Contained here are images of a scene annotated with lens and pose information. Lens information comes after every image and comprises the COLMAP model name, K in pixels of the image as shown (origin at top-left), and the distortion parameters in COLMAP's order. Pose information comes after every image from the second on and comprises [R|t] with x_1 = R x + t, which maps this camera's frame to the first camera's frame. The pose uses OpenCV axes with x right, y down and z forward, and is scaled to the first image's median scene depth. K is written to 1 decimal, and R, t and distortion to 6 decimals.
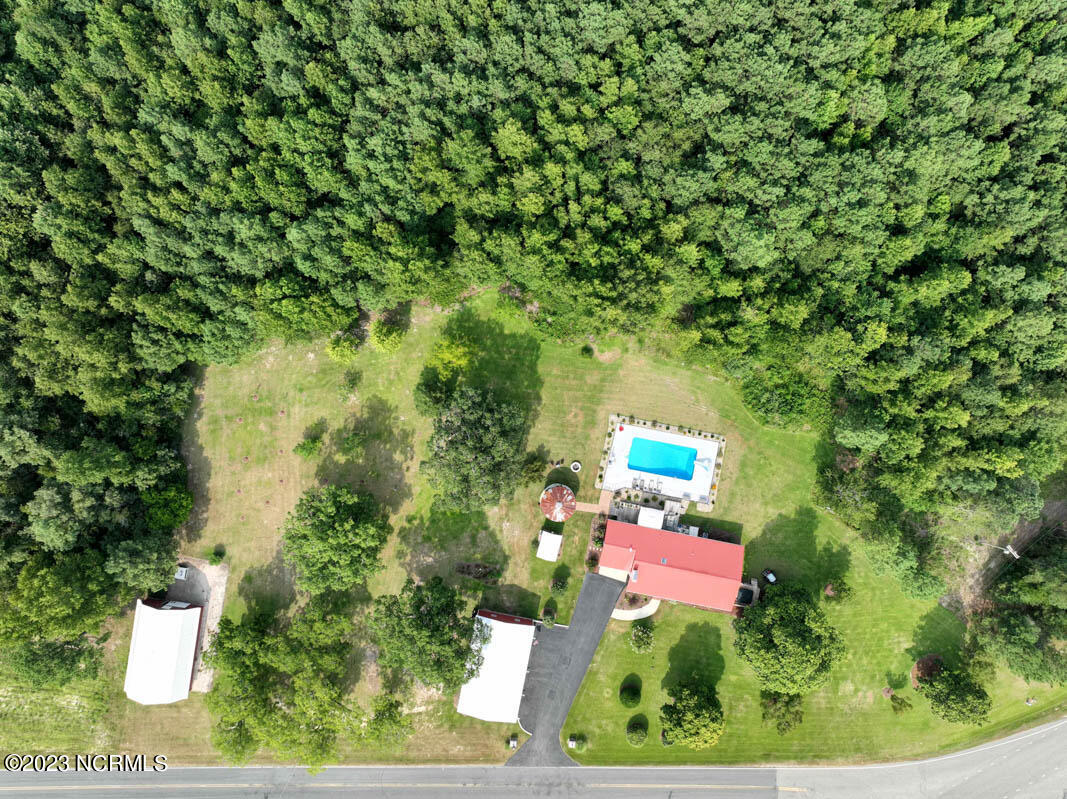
lens RADIAL K [[750.1, 0, 533.5], [0, 750.1, 399.5], [0, 0, 1]] dist [0.011634, 0.000628]
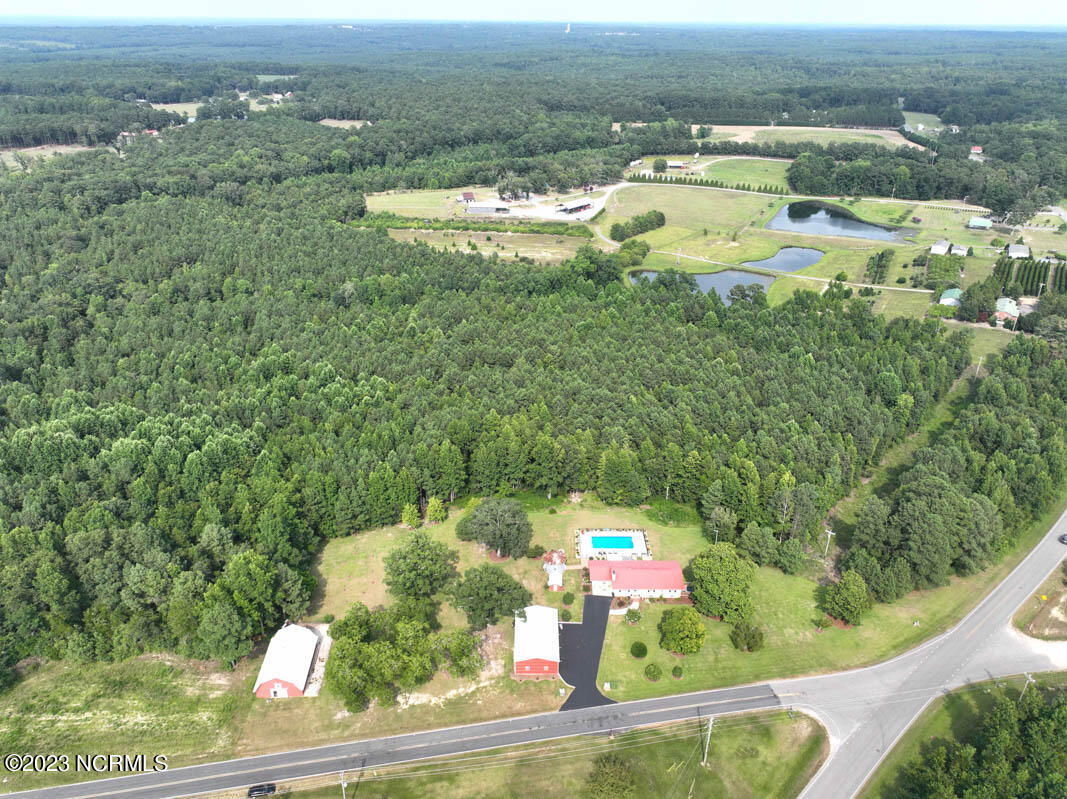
lens RADIAL K [[750.1, 0, 533.5], [0, 750.1, 399.5], [0, 0, 1]] dist [0.011634, 0.000628]
pose [[0.981091, -0.098358, 0.166691, -0.234474], [0.193155, 0.442790, -0.875573, 1.327268], [0.012311, 0.891214, 0.453416, -0.009082]]
